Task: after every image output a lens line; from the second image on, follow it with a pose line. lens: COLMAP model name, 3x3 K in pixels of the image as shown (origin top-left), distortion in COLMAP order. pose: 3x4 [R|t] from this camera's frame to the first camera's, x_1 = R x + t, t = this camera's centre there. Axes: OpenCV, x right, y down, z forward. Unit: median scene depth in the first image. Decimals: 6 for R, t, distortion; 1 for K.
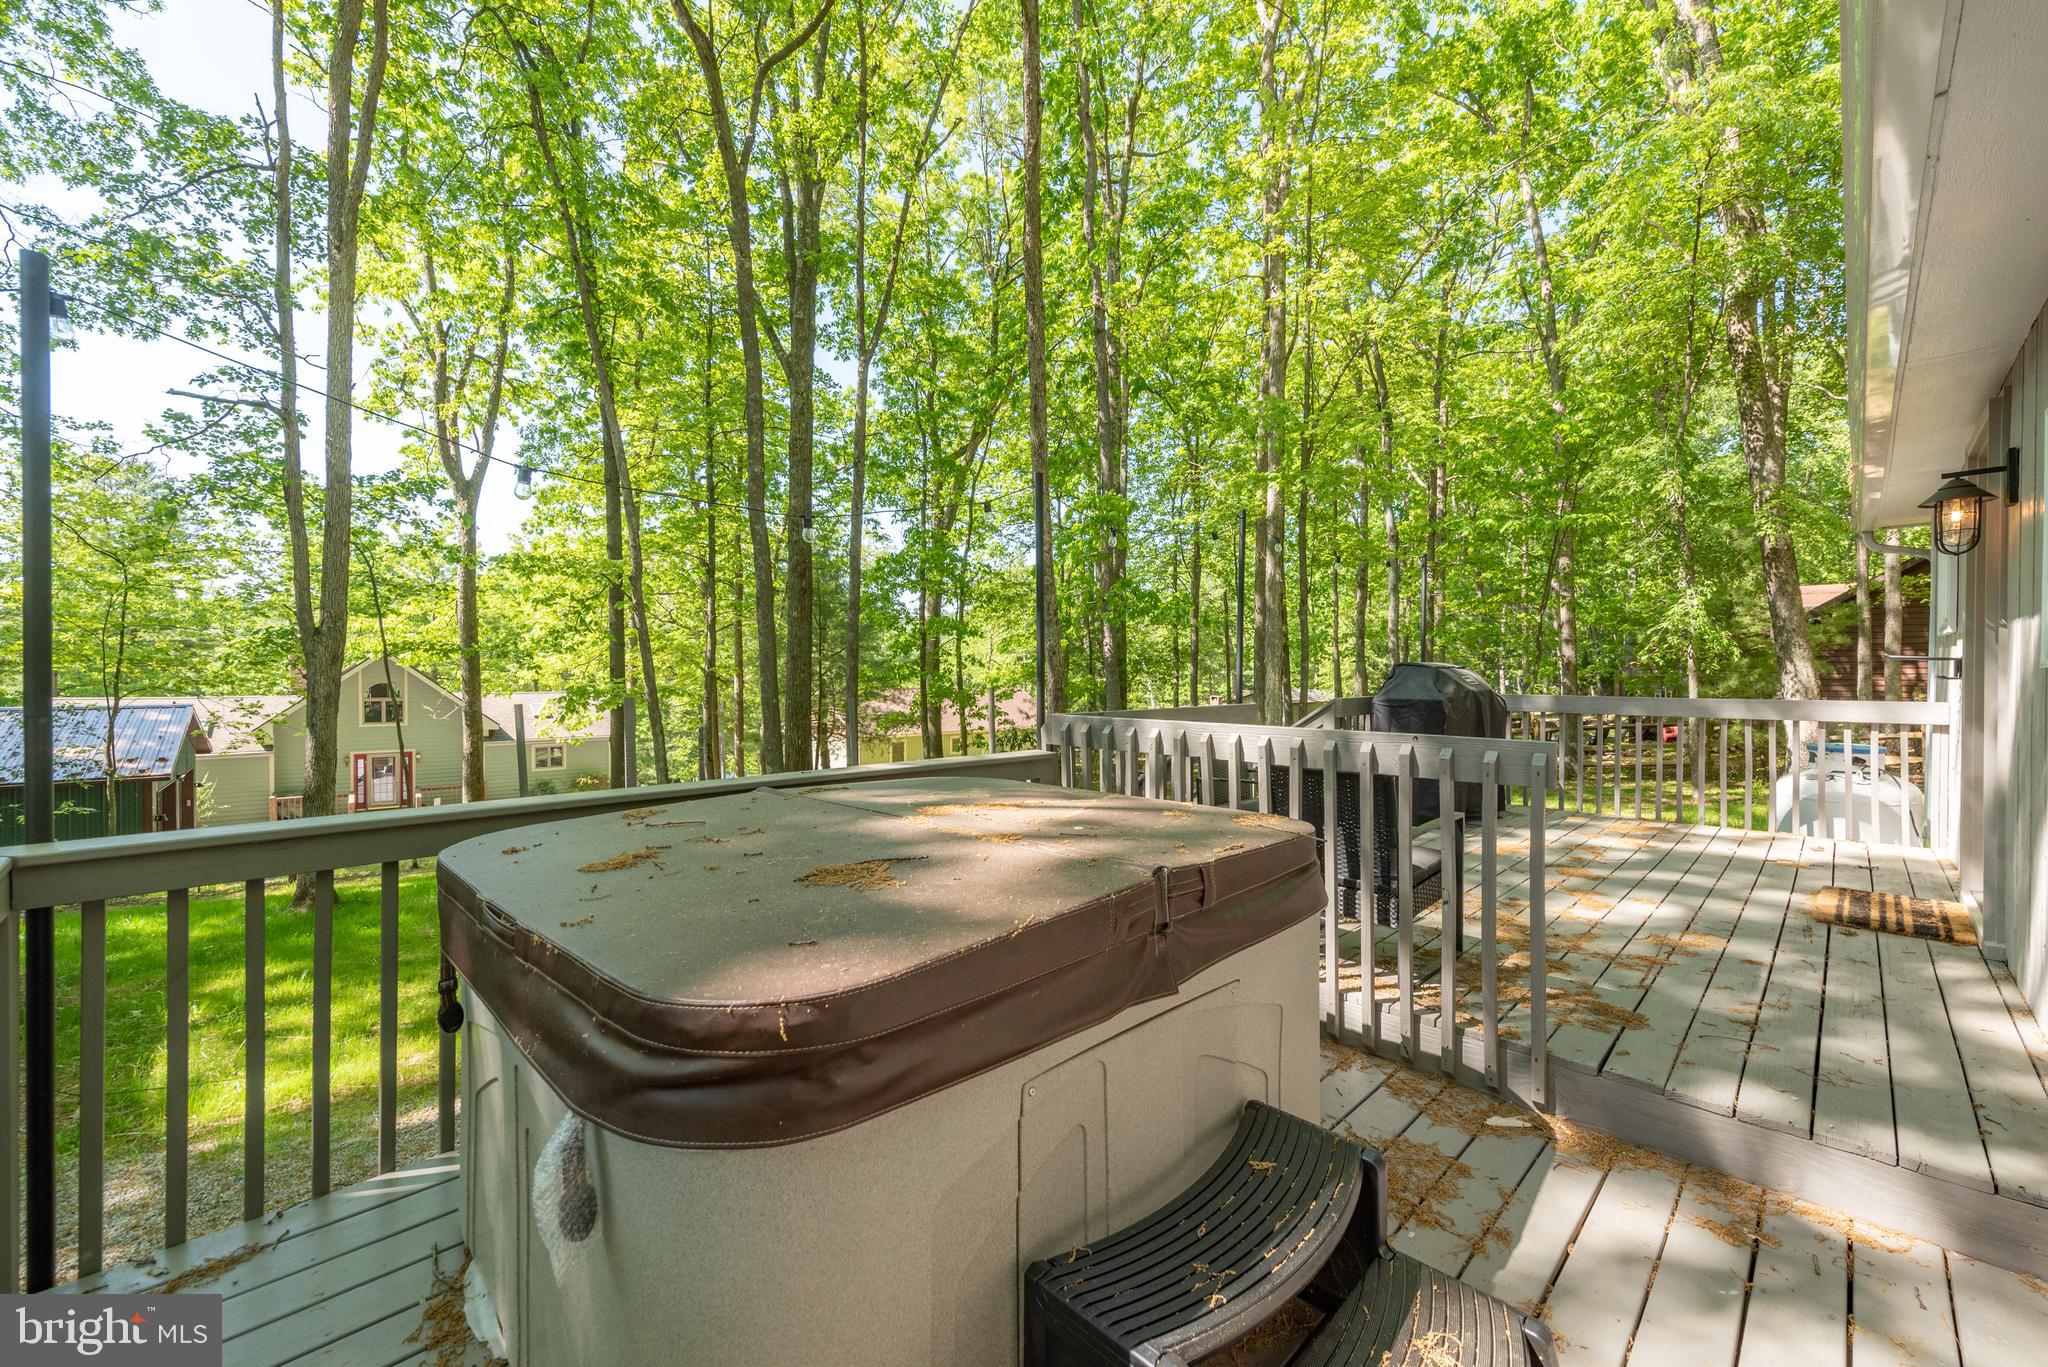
lens RADIAL K [[790.9, 0, 1024.0], [0, 790.9, 683.5], [0, 0, 1]] dist [0.001761, 0.000138]
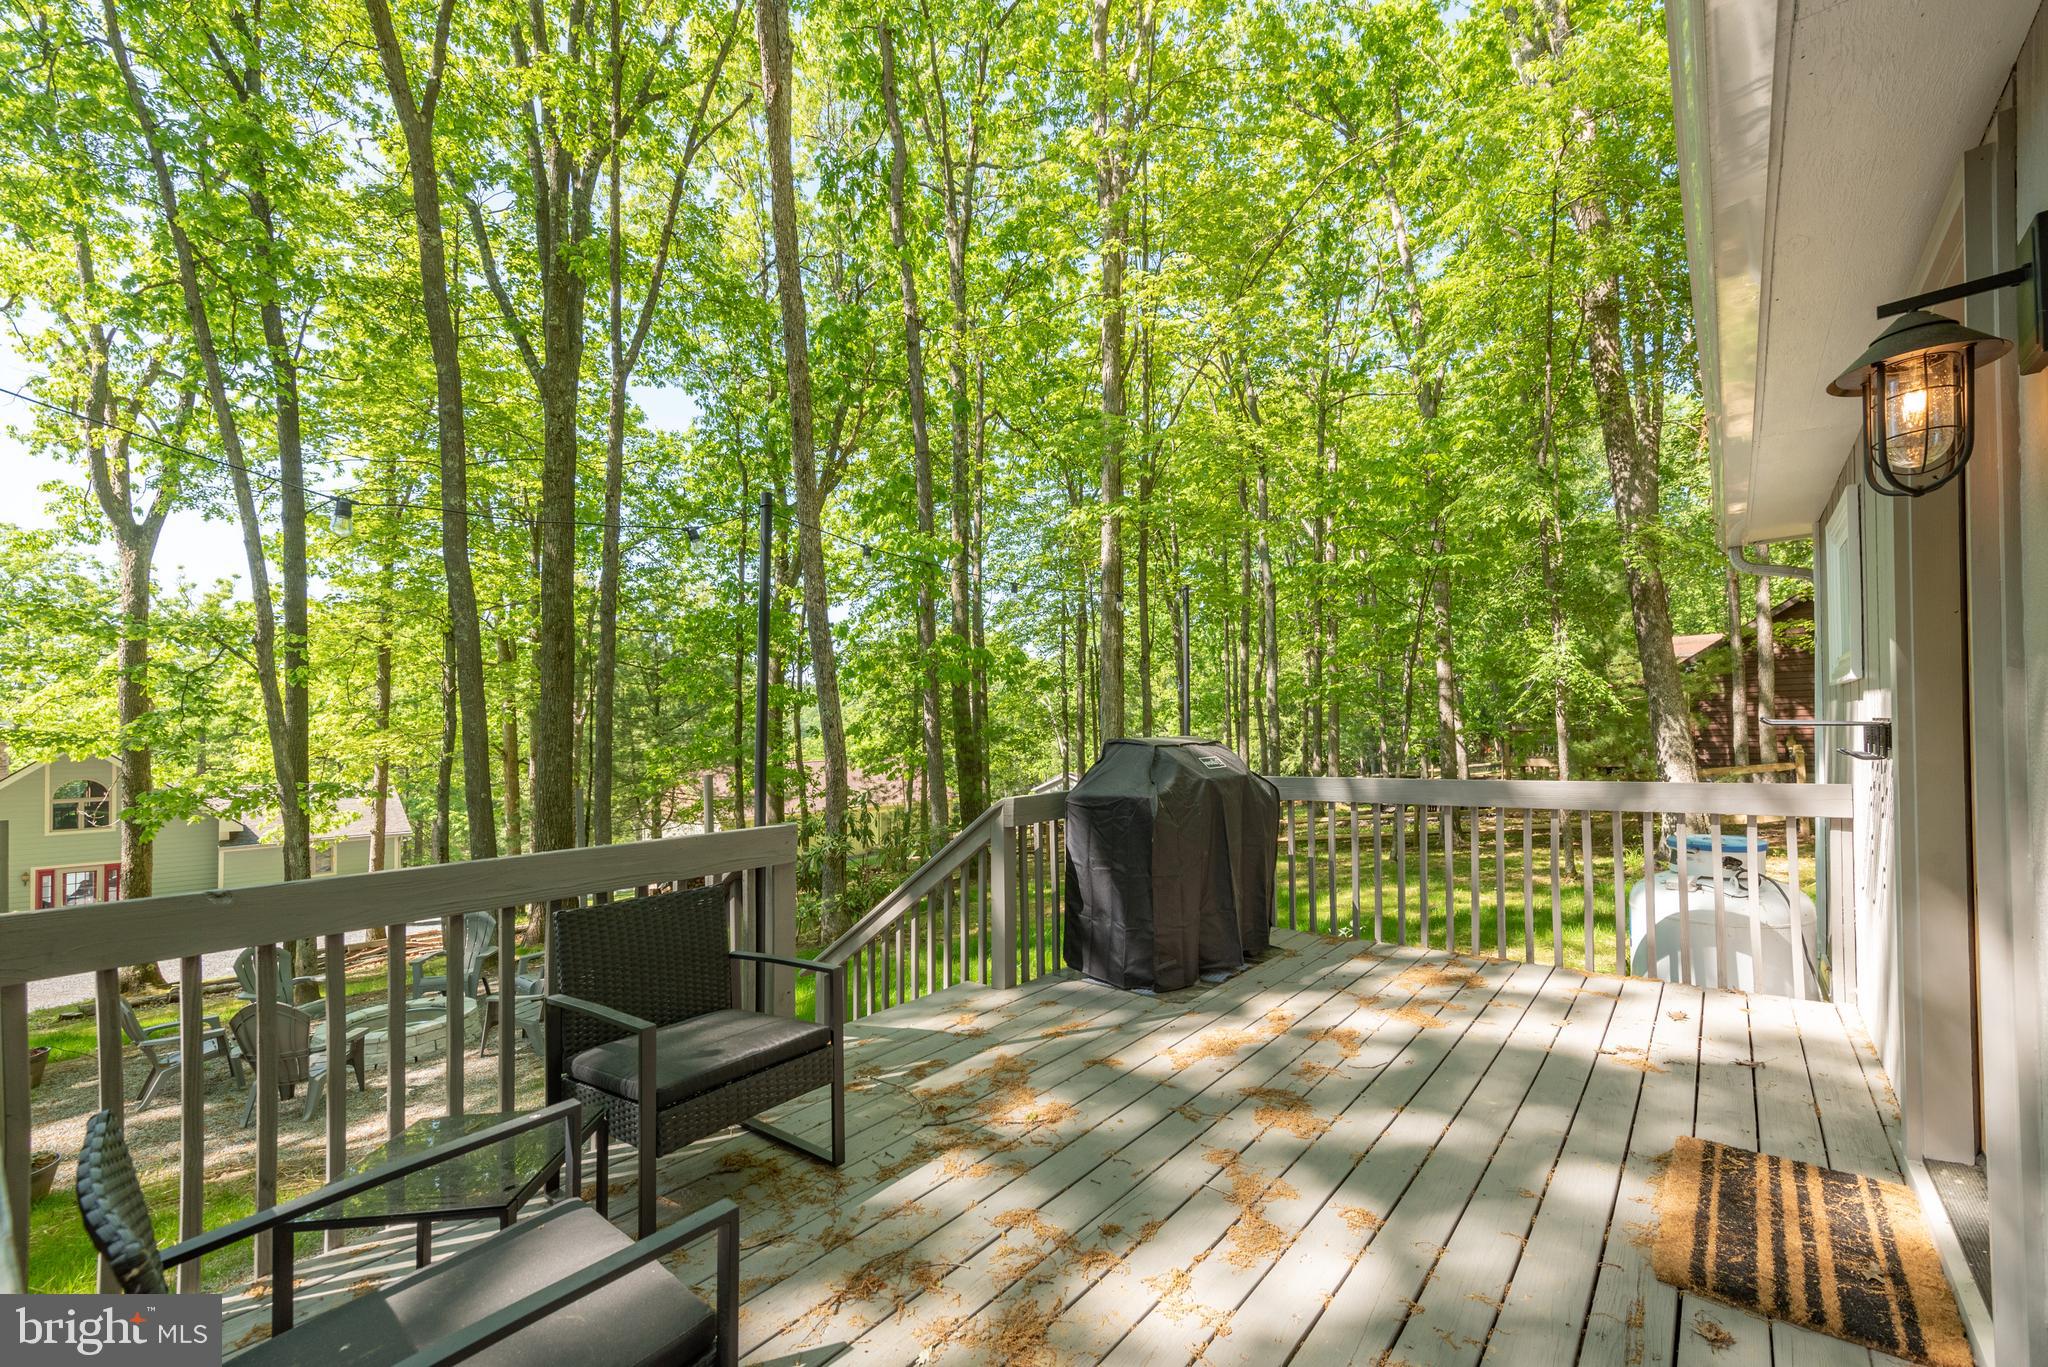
lens RADIAL K [[814.9, 0, 1030.0], [0, 814.9, 748.0], [0, 0, 1]] dist [0.002288, 0.000522]
pose [[0.994814, -0.030204, 0.097119, 0.103280], [0.030299, 0.999541, 0.000493, -0.006924], [-0.097089, 0.002452, 0.995273, 0.095635]]
